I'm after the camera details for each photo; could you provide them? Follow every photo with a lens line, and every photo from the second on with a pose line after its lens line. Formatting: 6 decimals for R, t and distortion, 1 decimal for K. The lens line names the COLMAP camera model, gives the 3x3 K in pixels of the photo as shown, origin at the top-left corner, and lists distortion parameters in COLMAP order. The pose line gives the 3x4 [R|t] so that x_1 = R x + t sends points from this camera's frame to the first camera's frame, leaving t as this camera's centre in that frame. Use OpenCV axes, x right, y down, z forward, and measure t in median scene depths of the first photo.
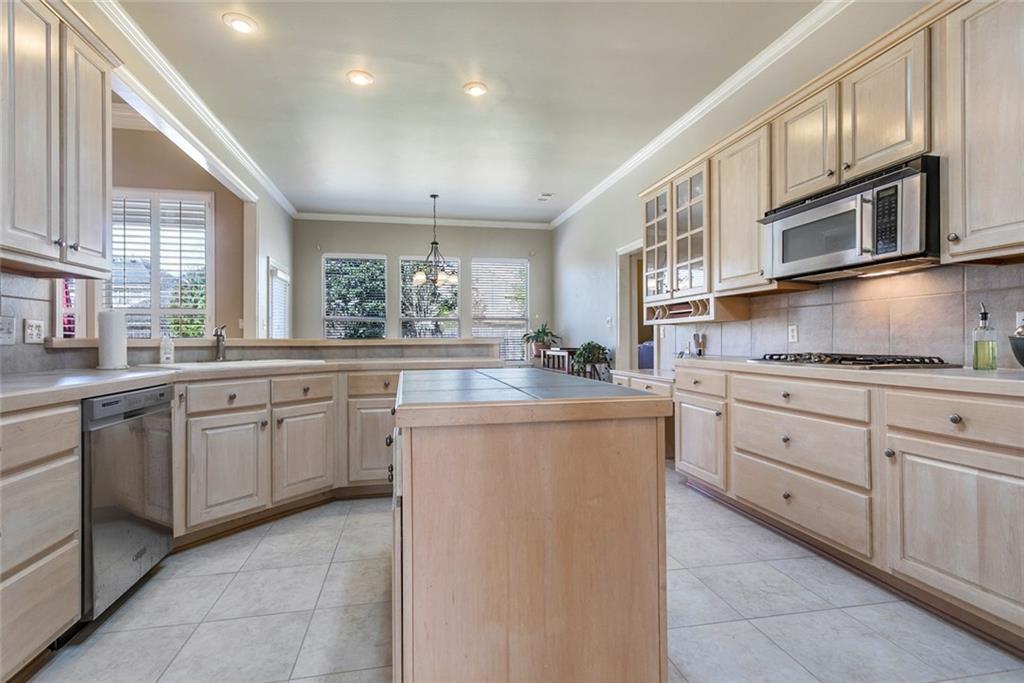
lens RADIAL K [[487.5, 0, 515.0], [0, 487.5, 338.3], [0, 0, 1]] dist [0.004452, 0.000515]
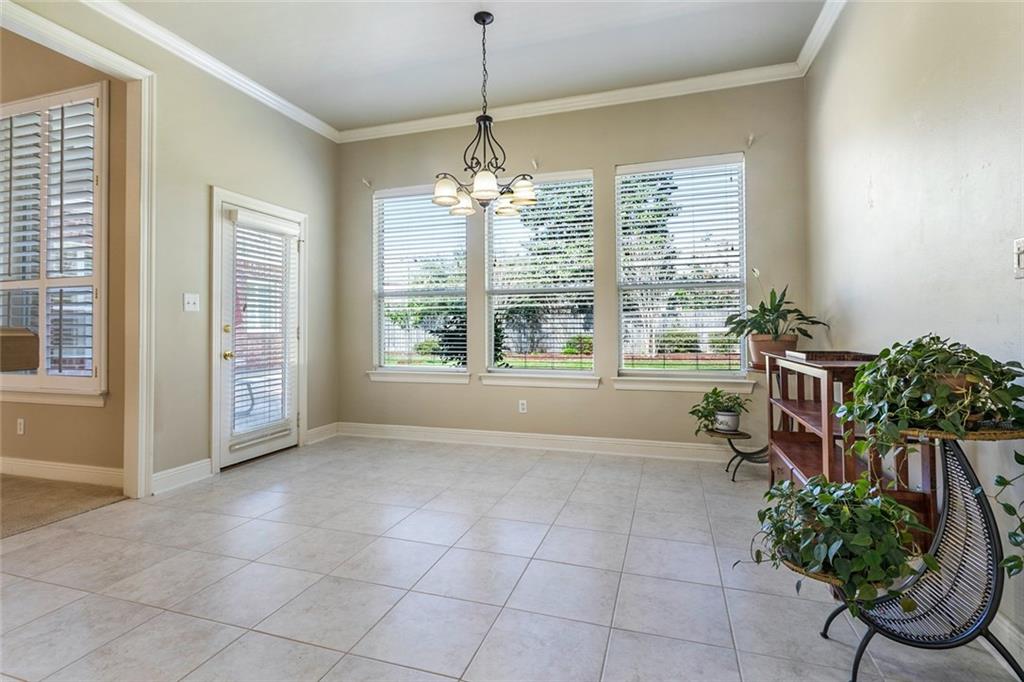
lens RADIAL K [[487.5, 0, 509.6], [0, 487.5, 325.2], [0, 0, 1]] dist [0.004452, 0.000515]
pose [[0.861518, -0.003463, -0.507715, 0.088674], [0.001753, 0.999991, -0.003845, 0.001494], [0.507724, 0.002423, 0.861516, 0.613301]]
